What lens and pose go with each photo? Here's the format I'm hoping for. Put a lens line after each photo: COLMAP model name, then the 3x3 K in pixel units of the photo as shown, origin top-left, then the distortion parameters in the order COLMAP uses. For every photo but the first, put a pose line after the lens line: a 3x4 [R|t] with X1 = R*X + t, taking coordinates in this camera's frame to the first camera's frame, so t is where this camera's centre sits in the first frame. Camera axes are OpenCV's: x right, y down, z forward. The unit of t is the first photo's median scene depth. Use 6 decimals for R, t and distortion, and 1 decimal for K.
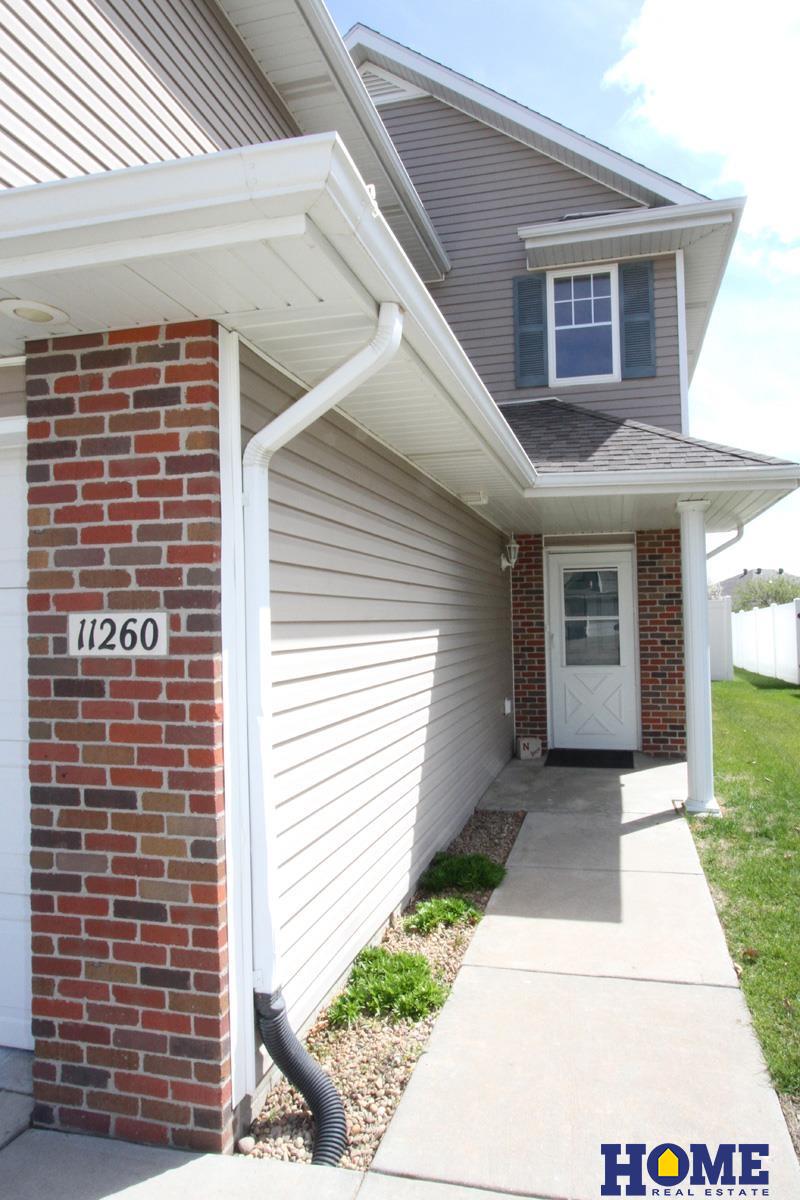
lens RADIAL K [[704.3, 0, 464.2], [0, 704.3, 650.7], [0, 0, 1]] dist [-0.013943, 0.002871]
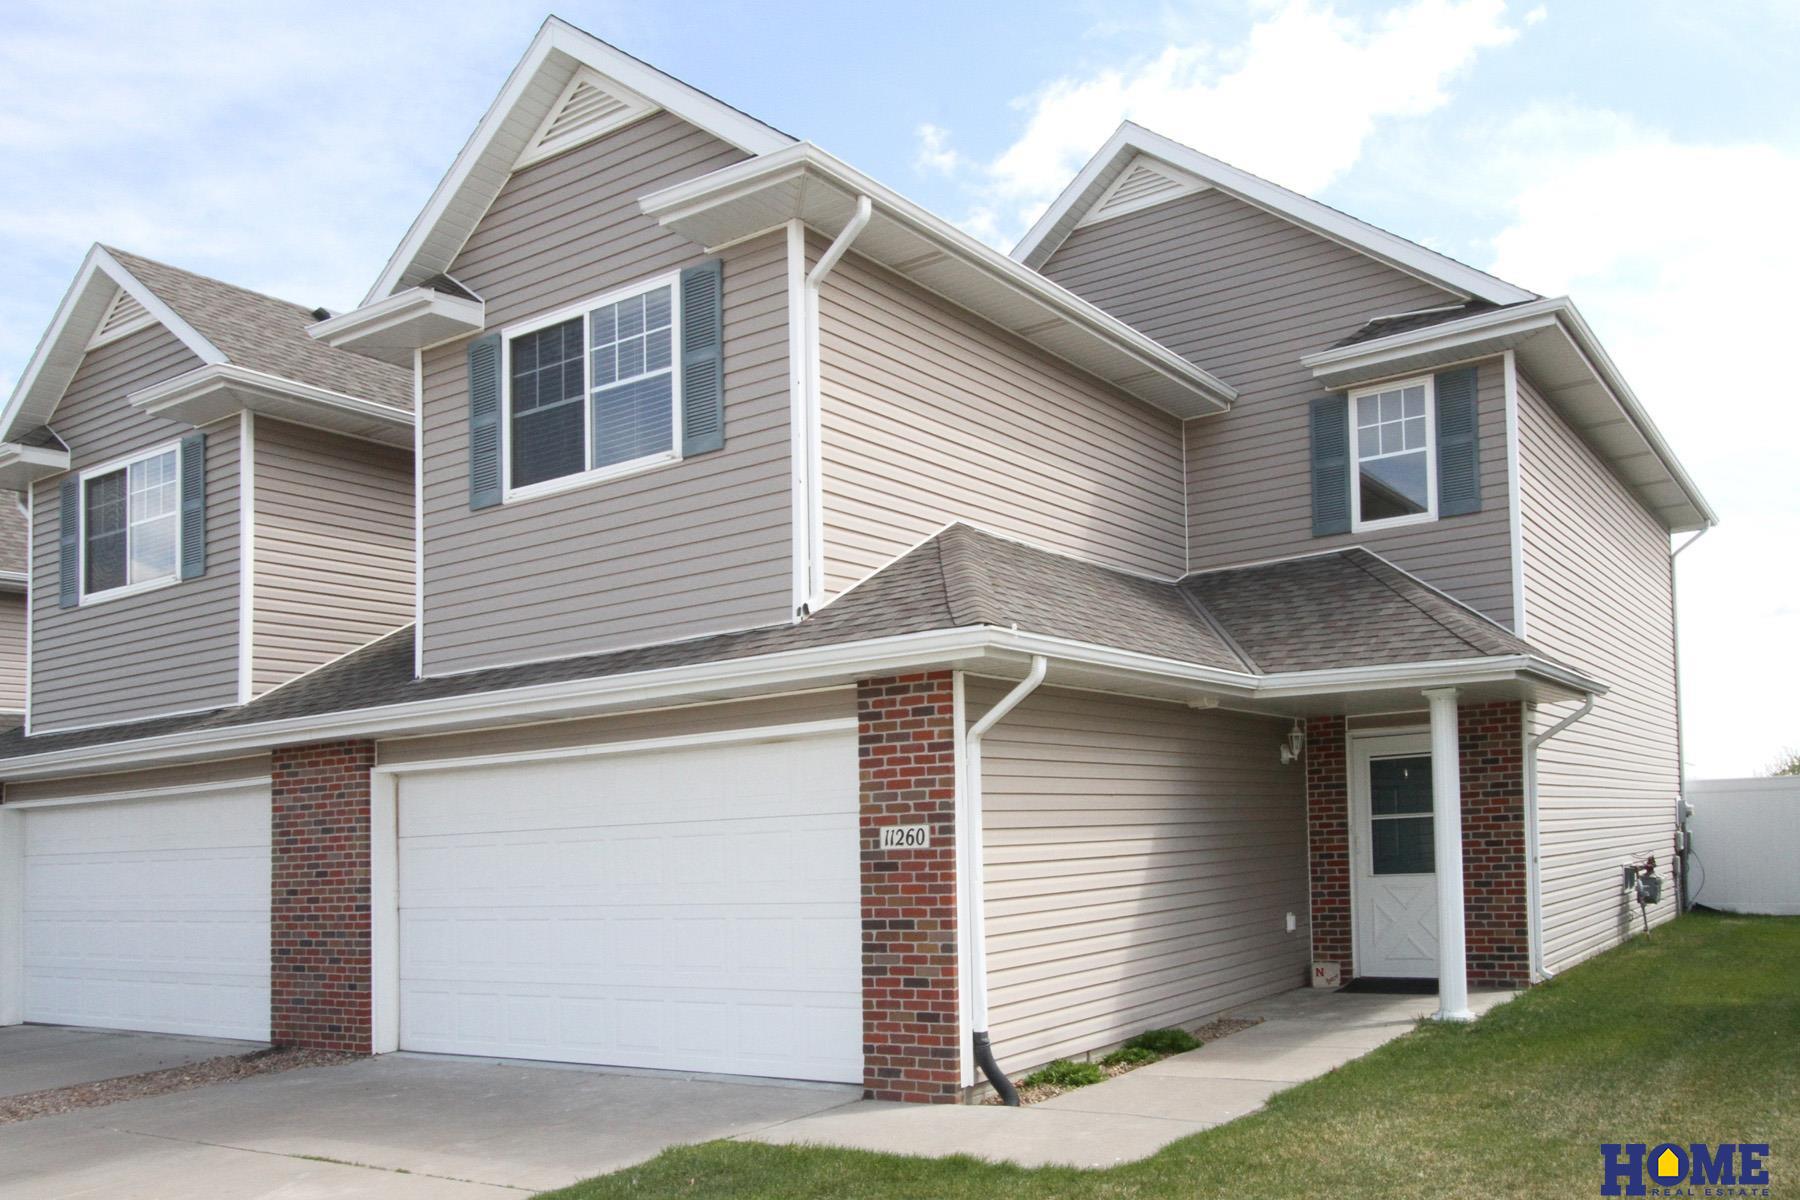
lens RADIAL K [[1422.8, 0, 983.0], [0, 1422.8, 600.0], [0, 0, 1]] dist [-0.000116, 0.000616]
pose [[0.936739, -0.082574, -0.340149, 1.054517], [0.012637, 0.979120, -0.202888, 0.129931], [0.349800, 0.185755, 0.918224, -2.548855]]
